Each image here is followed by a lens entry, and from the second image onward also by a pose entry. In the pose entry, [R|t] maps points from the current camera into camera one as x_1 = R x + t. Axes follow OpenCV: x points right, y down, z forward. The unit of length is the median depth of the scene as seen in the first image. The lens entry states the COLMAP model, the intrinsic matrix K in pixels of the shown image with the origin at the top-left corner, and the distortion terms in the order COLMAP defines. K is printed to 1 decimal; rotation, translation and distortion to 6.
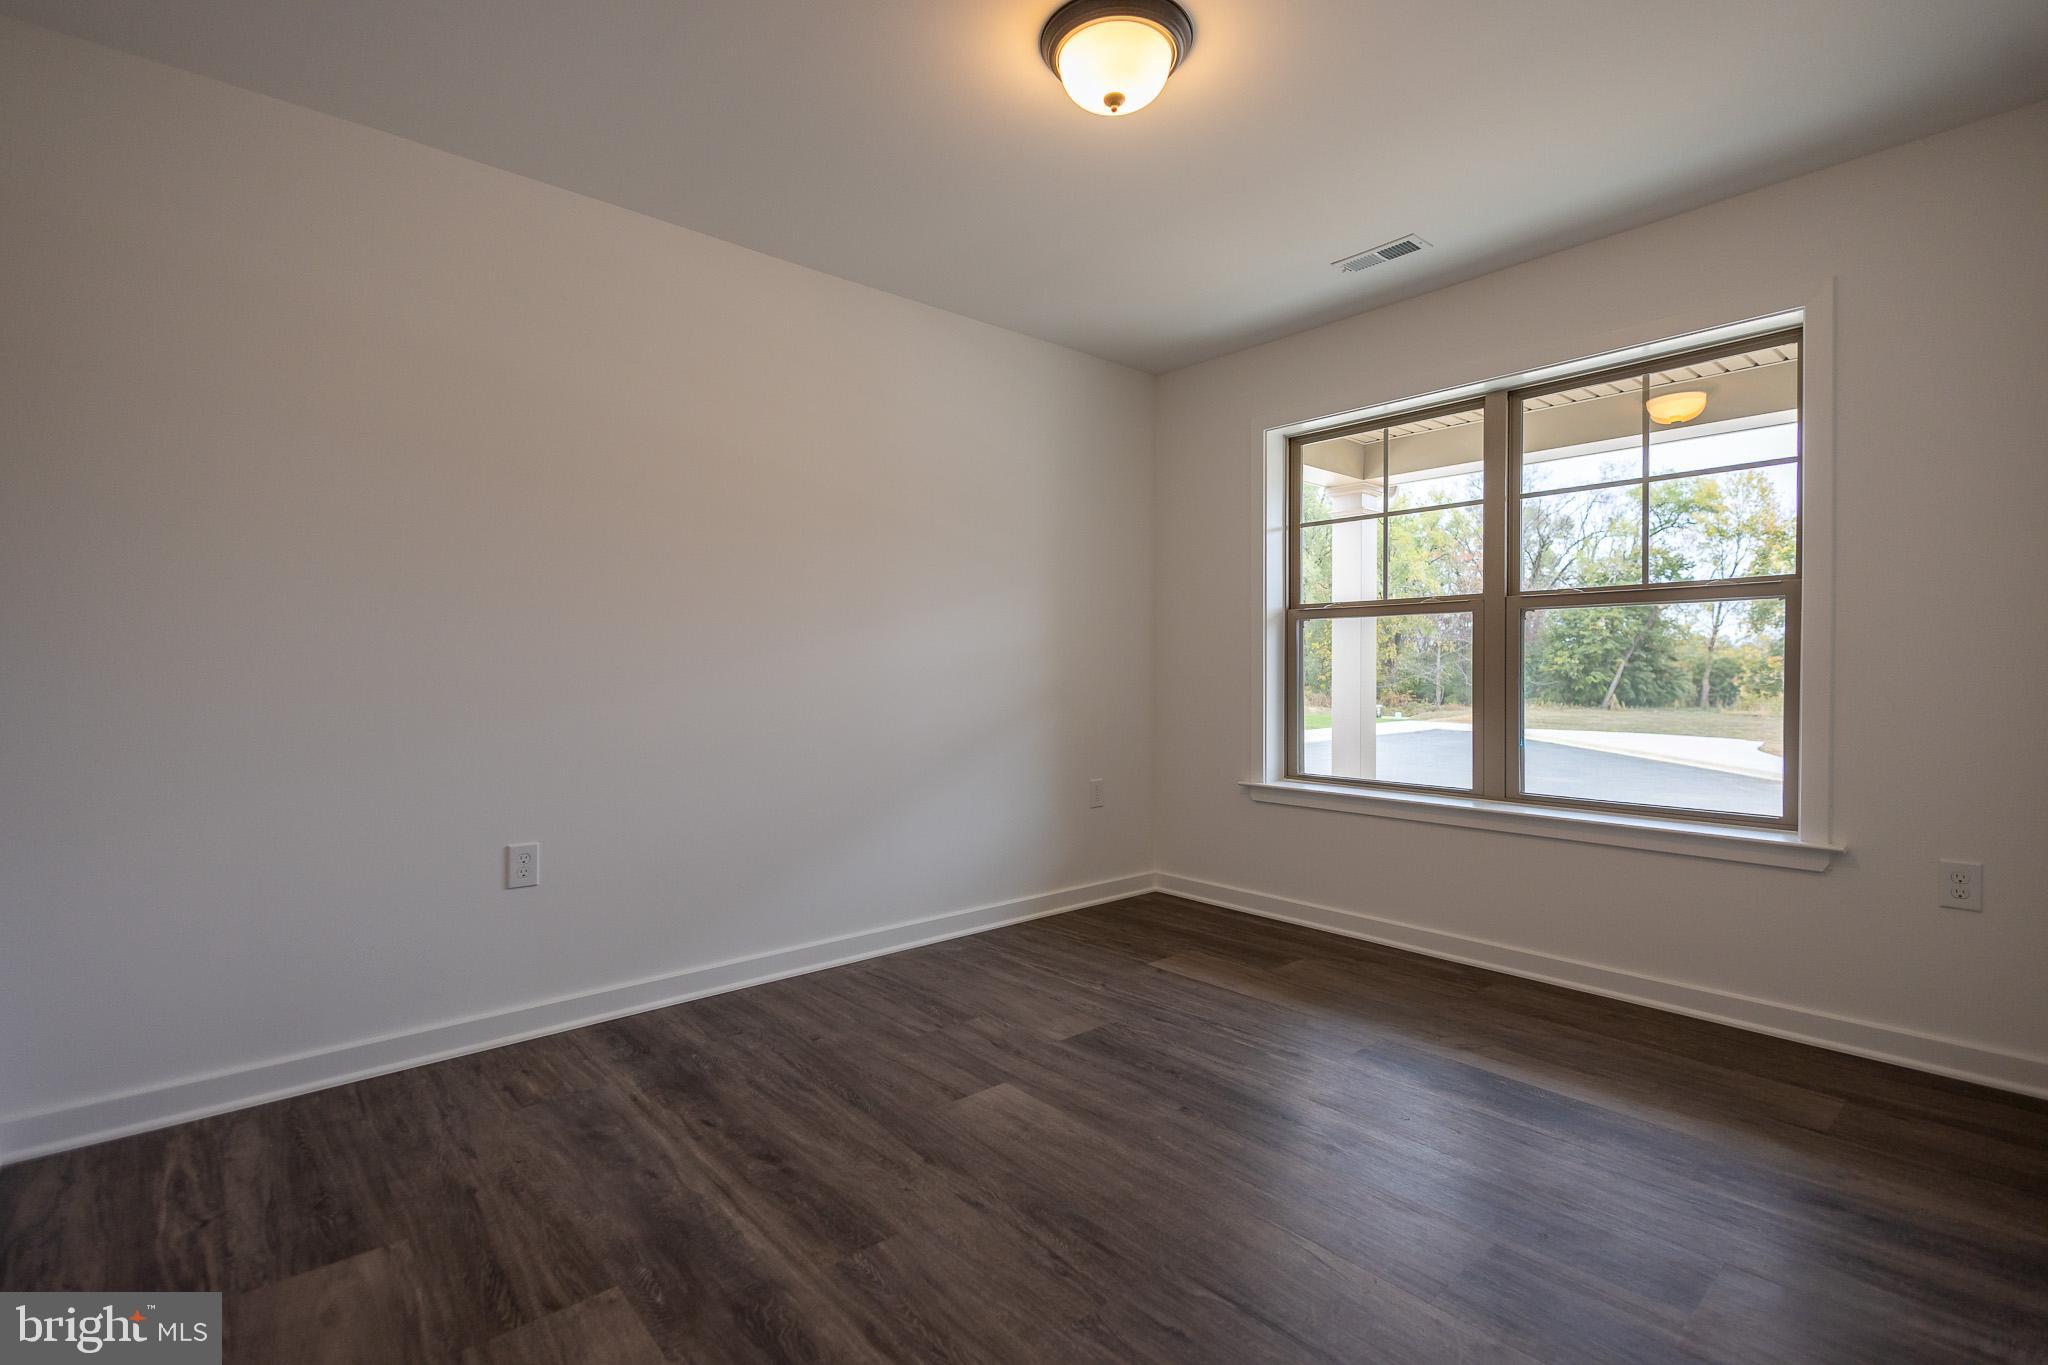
lens RADIAL K [[934.4, 0, 1019.2], [0, 934.4, 682.4], [0, 0, 1]] dist [0.002592, -0.000126]
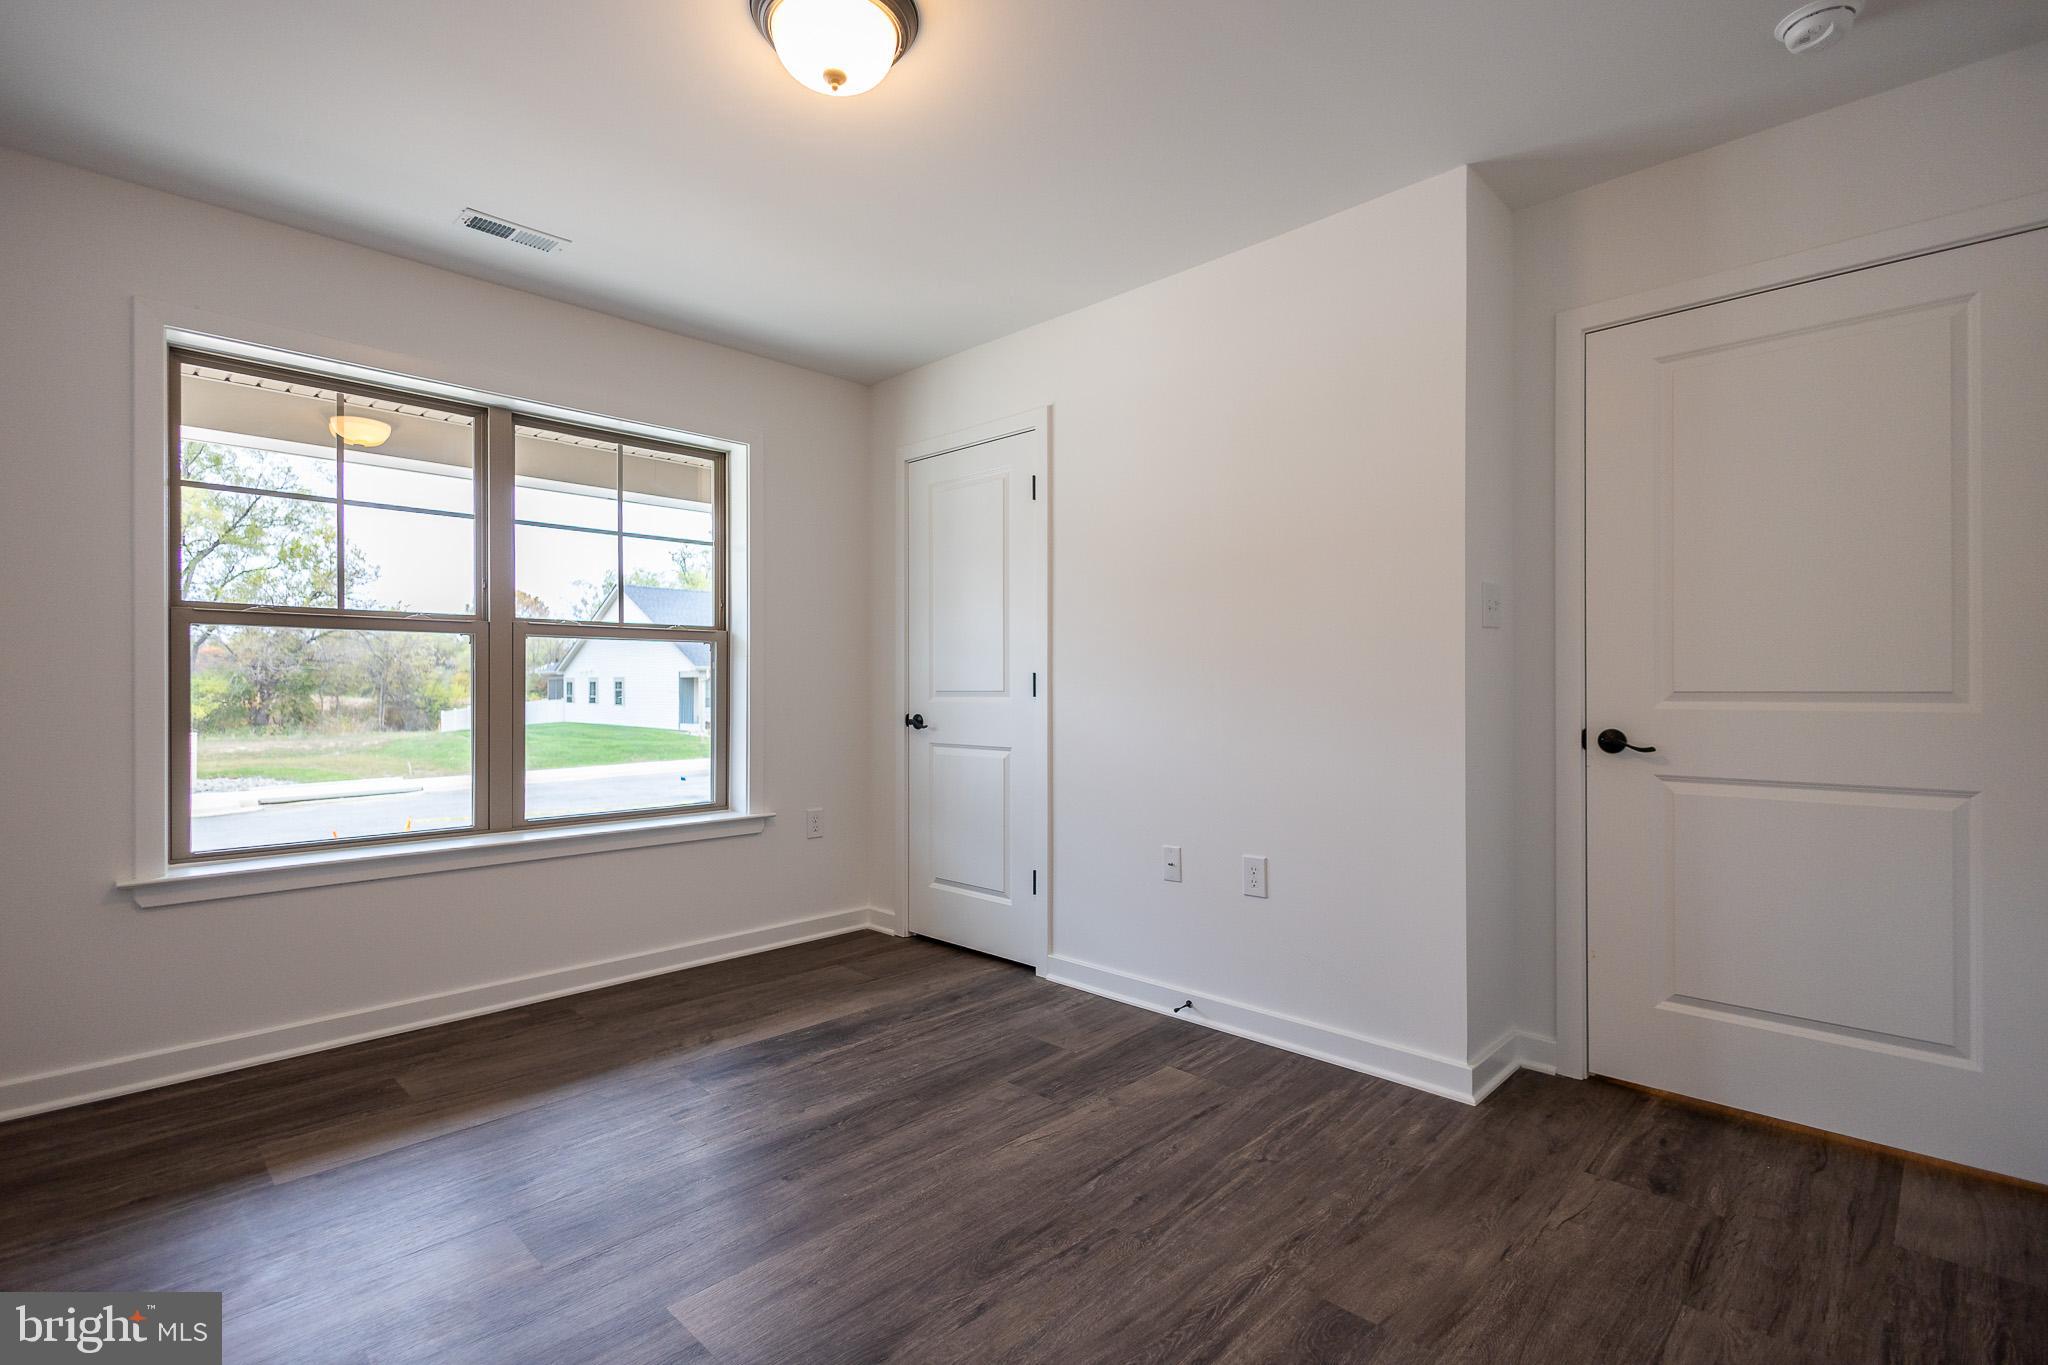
lens RADIAL K [[945.8, 0, 1010.6], [0, 945.8, 682.3], [0, 0, 1]] dist [0.011990, -0.005362]
pose [[-0.076363, 0.006139, 0.997061, -0.722434], [0.012881, 0.999904, -0.005170, -0.023059], [-0.996997, 0.012448, -0.076435, 0.786968]]
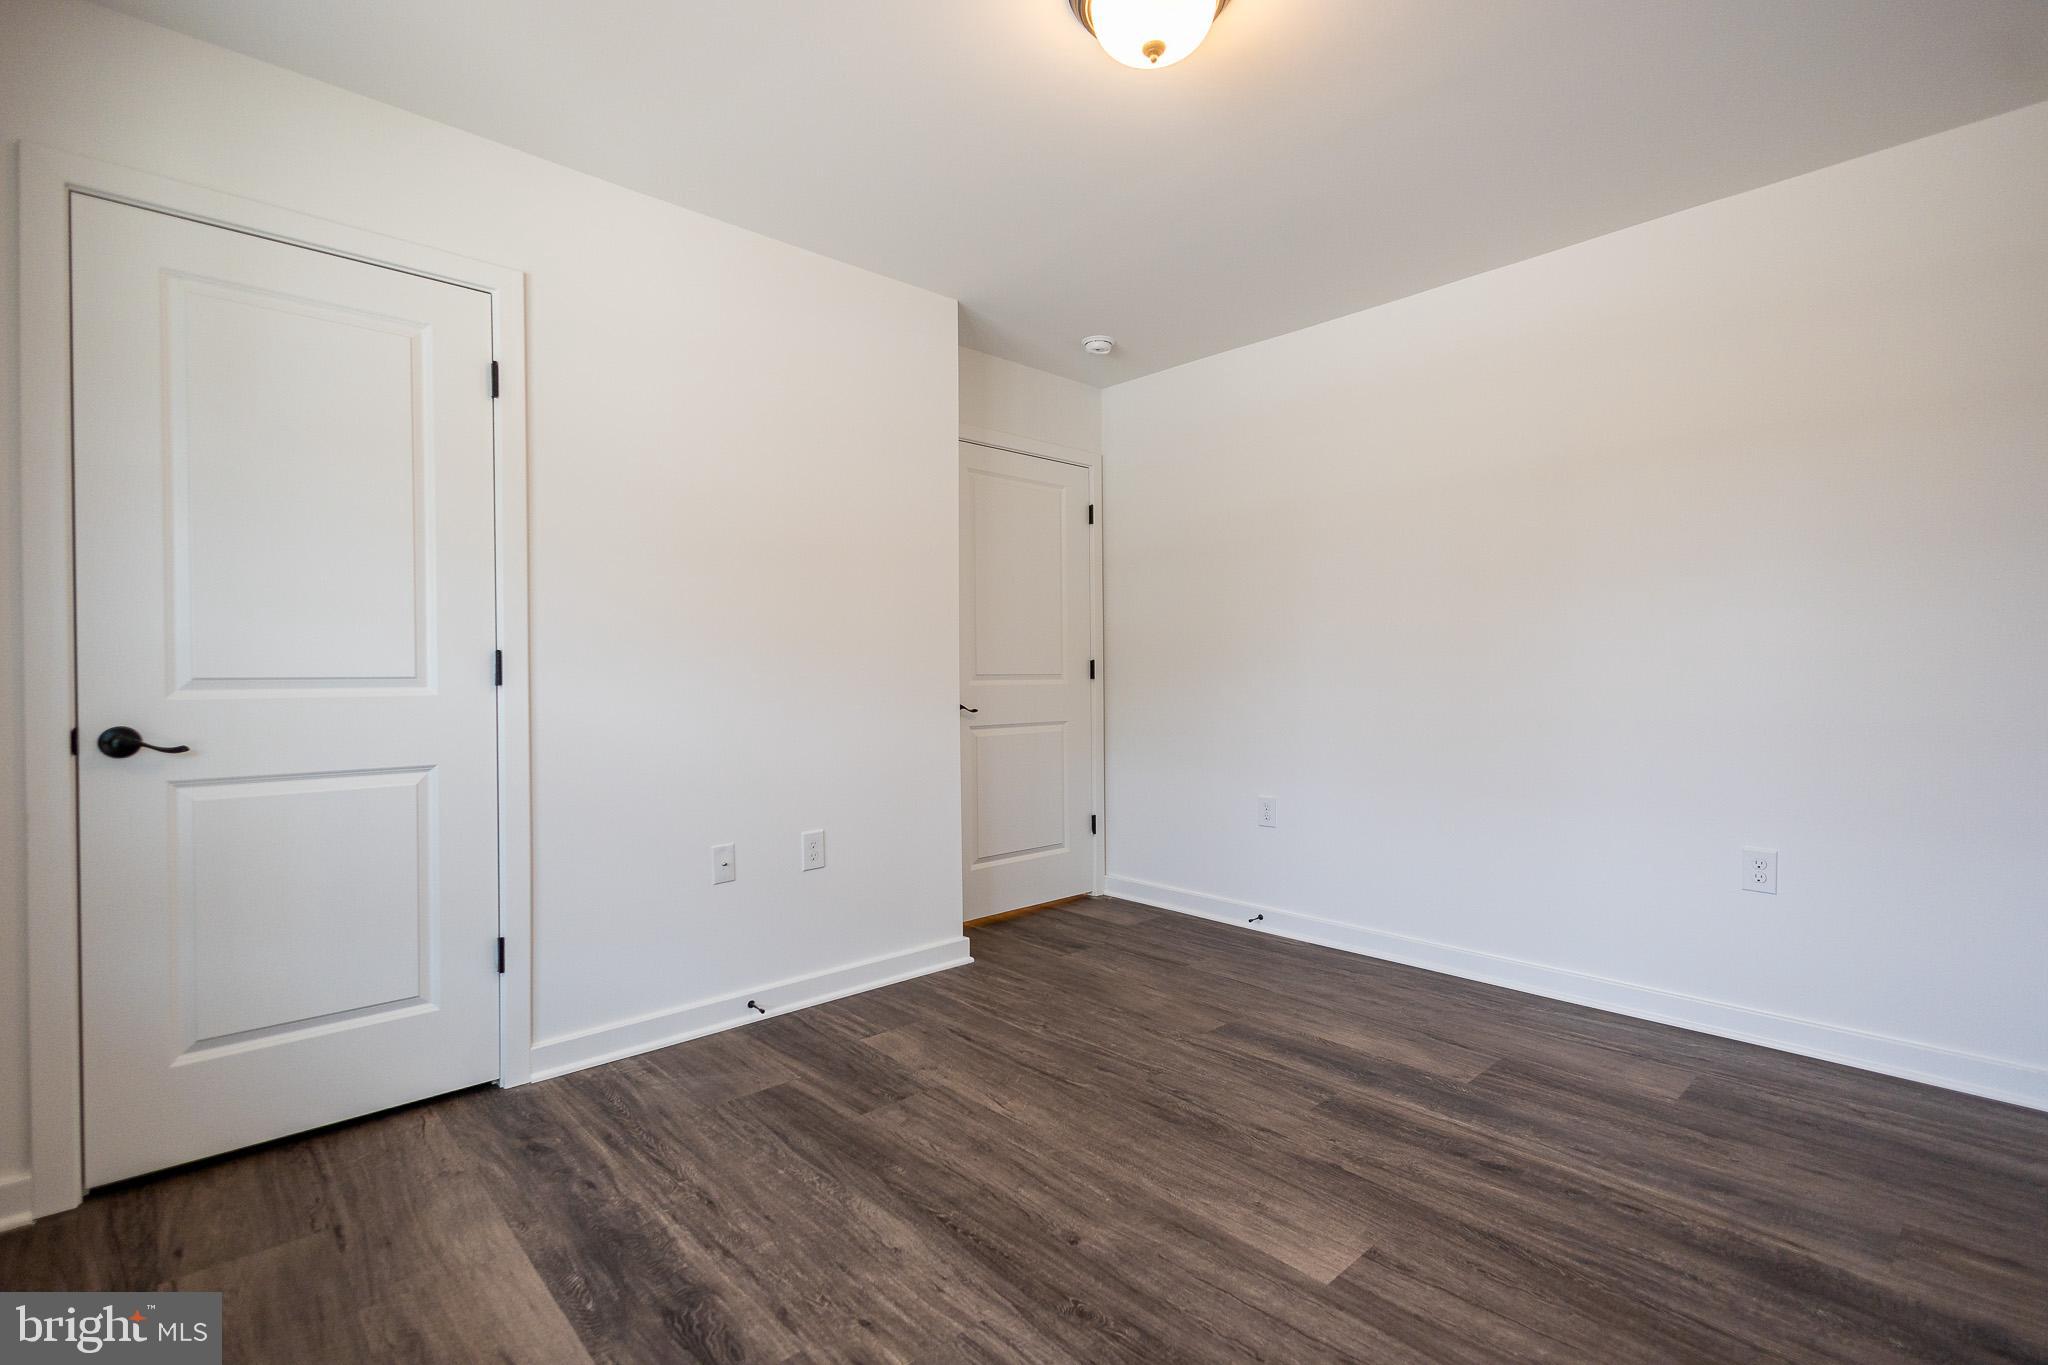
lens RADIAL K [[928.1, 0, 1013.9], [0, 928.1, 679.4], [0, 0, 1]] dist [0.003231, 0.000054]
pose [[-0.999710, 0.005583, -0.023440, 0.225798], [0.005211, 0.999860, 0.015903, -0.027273], [0.023525, 0.015776, -0.999599, 1.650263]]
